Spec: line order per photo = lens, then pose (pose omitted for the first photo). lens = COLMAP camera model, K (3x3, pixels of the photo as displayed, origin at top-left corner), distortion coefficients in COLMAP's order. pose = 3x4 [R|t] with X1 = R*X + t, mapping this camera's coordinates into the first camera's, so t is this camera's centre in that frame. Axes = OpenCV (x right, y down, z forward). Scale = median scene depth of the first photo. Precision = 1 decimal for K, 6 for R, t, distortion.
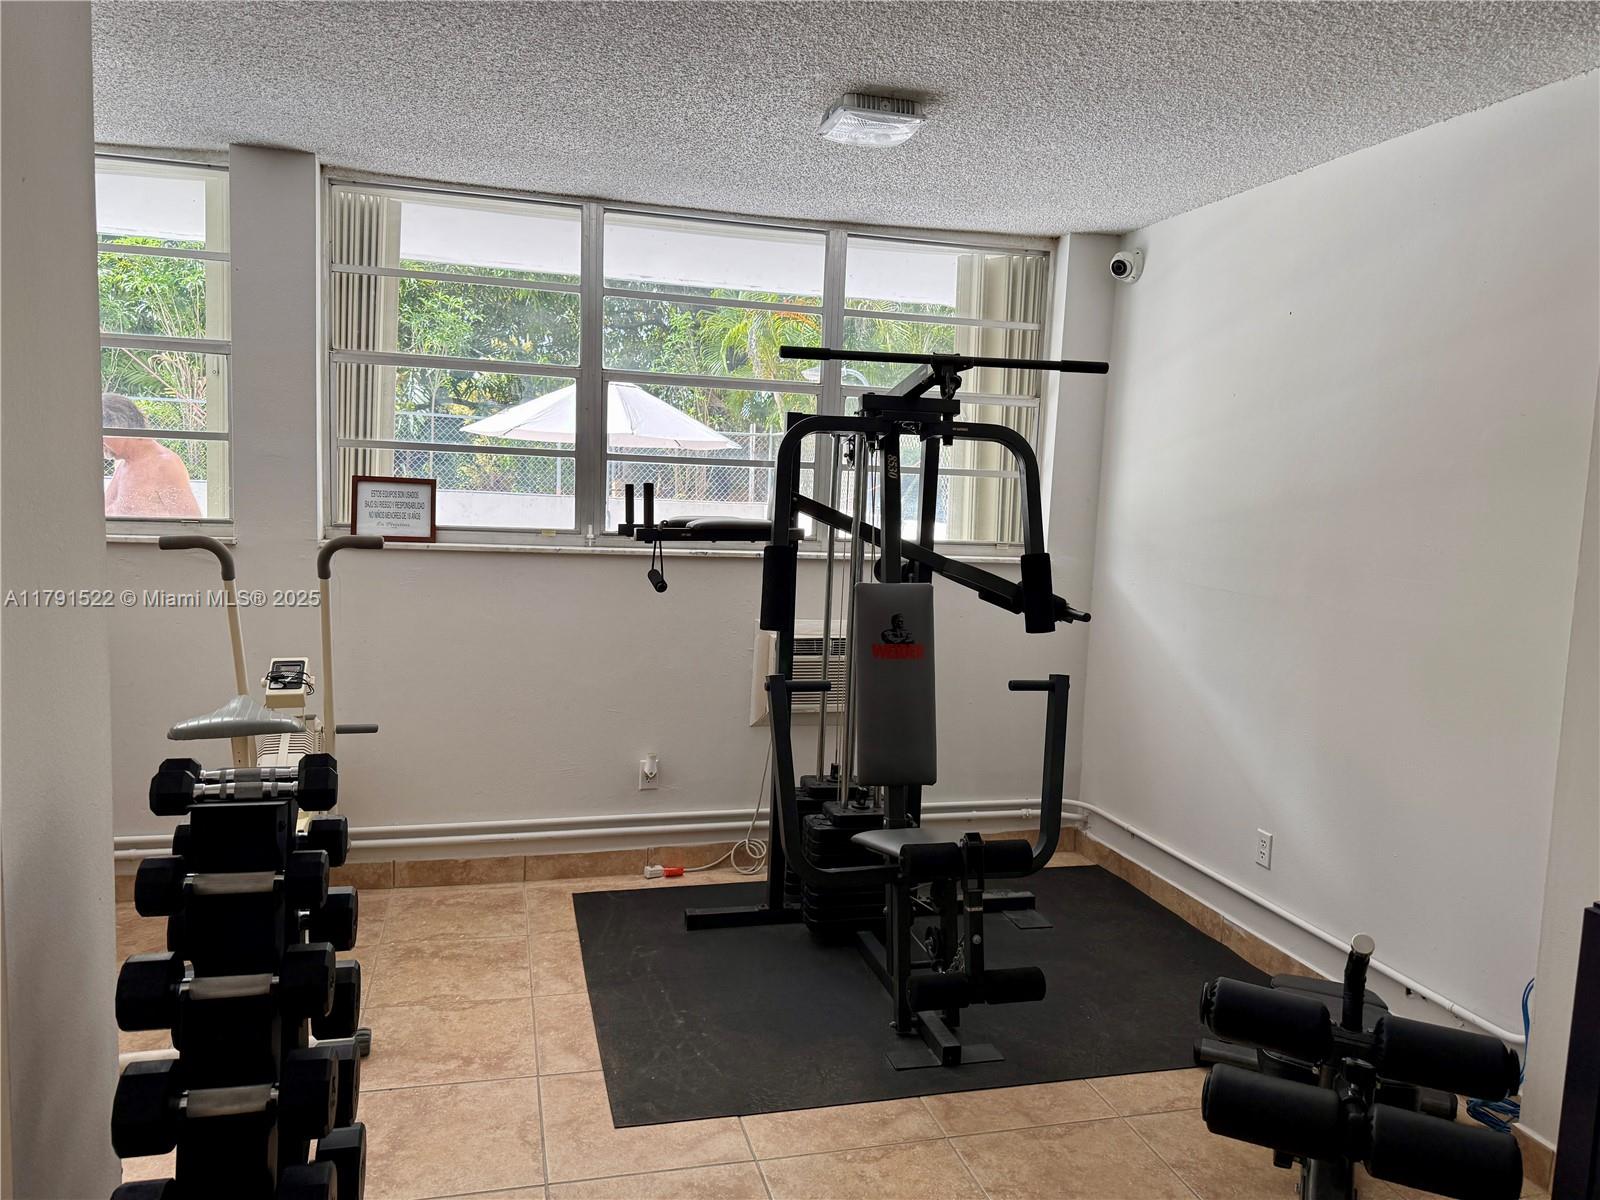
lens RADIAL K [[1097.3, 0, 800.0], [0, 1097.3, 600.0], [0, 0, 1]] dist [0.073956, -0.160257]
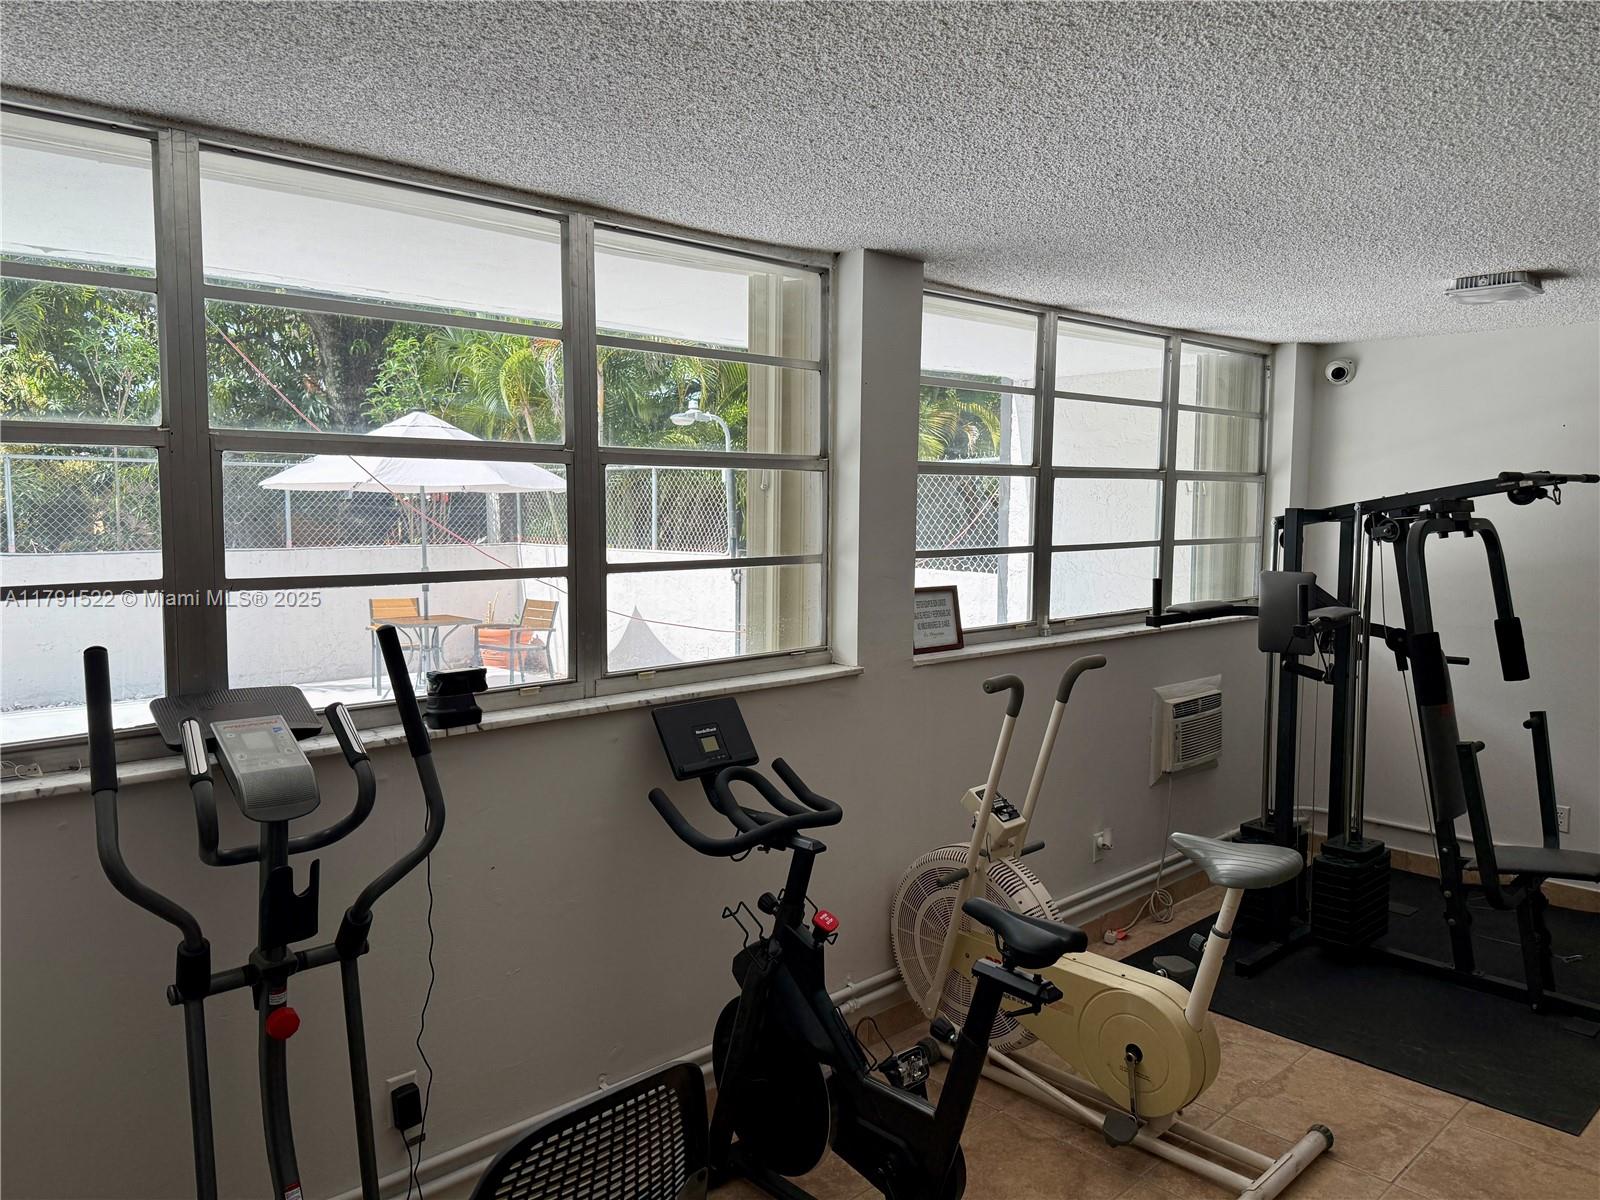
lens RADIAL K [[1141.7, 0, 801.5], [0, 1141.7, 589.1], [0, 0, 1]] dist [0.037029, 0.001157]
pose [[0.881809, -0.069564, 0.466449, -0.944784], [0.075754, 0.997111, 0.005495, -0.123339], [-0.465484, 0.030490, 0.884531, 0.160704]]
